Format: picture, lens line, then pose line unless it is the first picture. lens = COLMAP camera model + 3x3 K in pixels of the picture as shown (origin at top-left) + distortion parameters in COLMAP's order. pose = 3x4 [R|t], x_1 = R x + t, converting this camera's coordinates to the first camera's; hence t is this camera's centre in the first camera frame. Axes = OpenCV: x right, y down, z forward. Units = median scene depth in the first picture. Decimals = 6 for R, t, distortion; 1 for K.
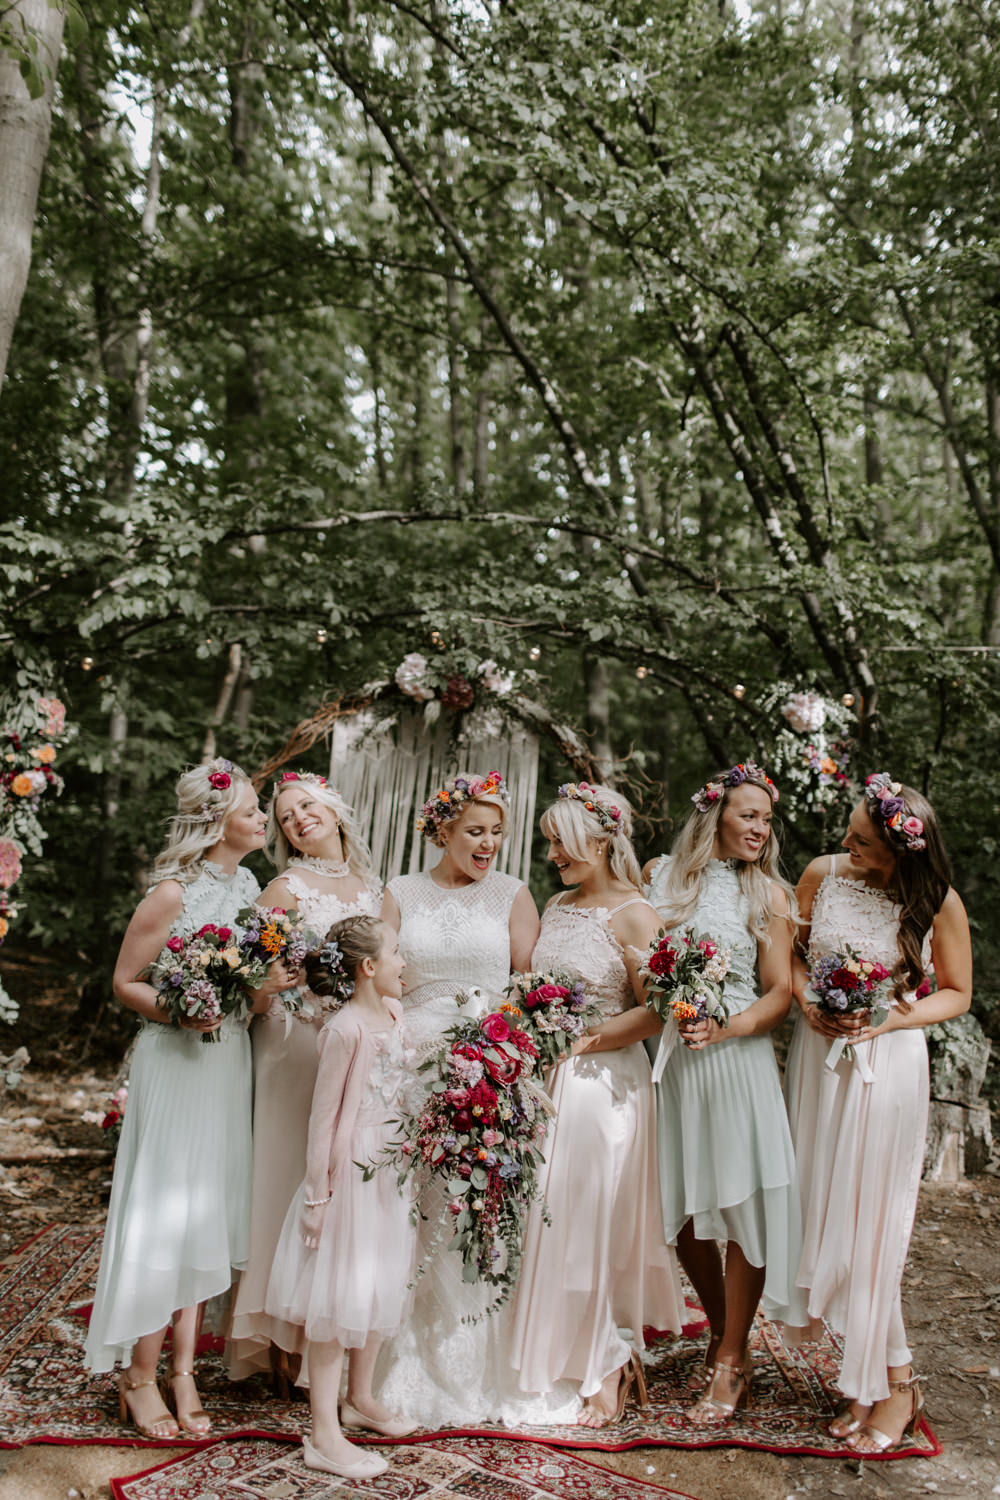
lens RADIAL K [[1369.7, 0, 500.0], [0, 1369.7, 750.0], [0, 0, 1]] dist [-0.037525, -0.001418]
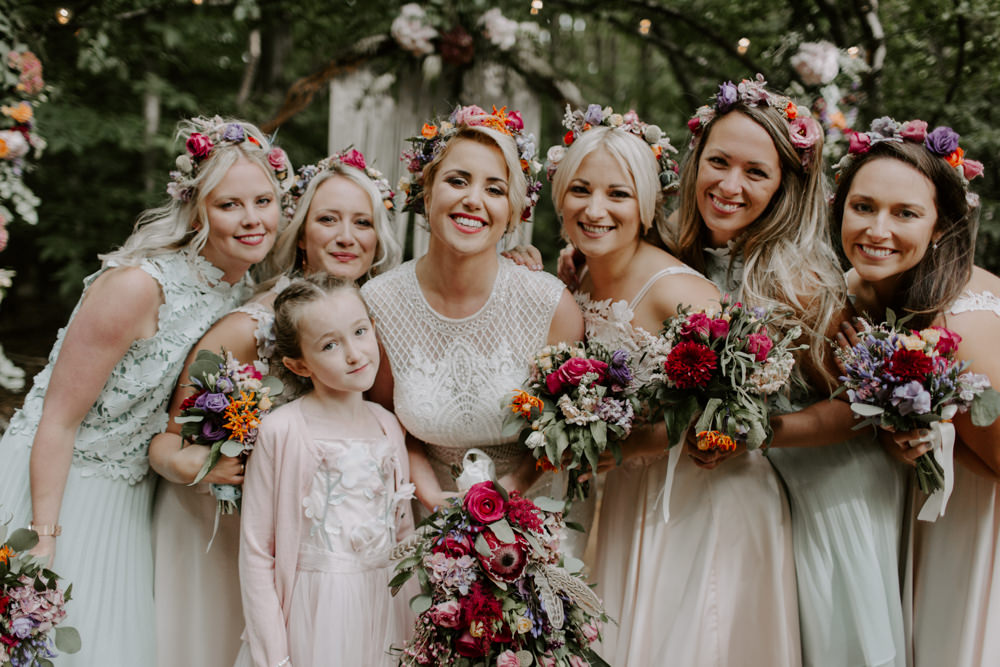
lens RADIAL K [[913.2, 0, 531.9], [0, 913.2, 331.6], [0, 0, 1]] dist [-0.037525, -0.001418]
pose [[0.999307, -0.015387, 0.033885, -0.003492], [0.009442, 0.985557, 0.169083, 0.048970], [-0.035997, -0.168646, 0.985019, 0.339562]]
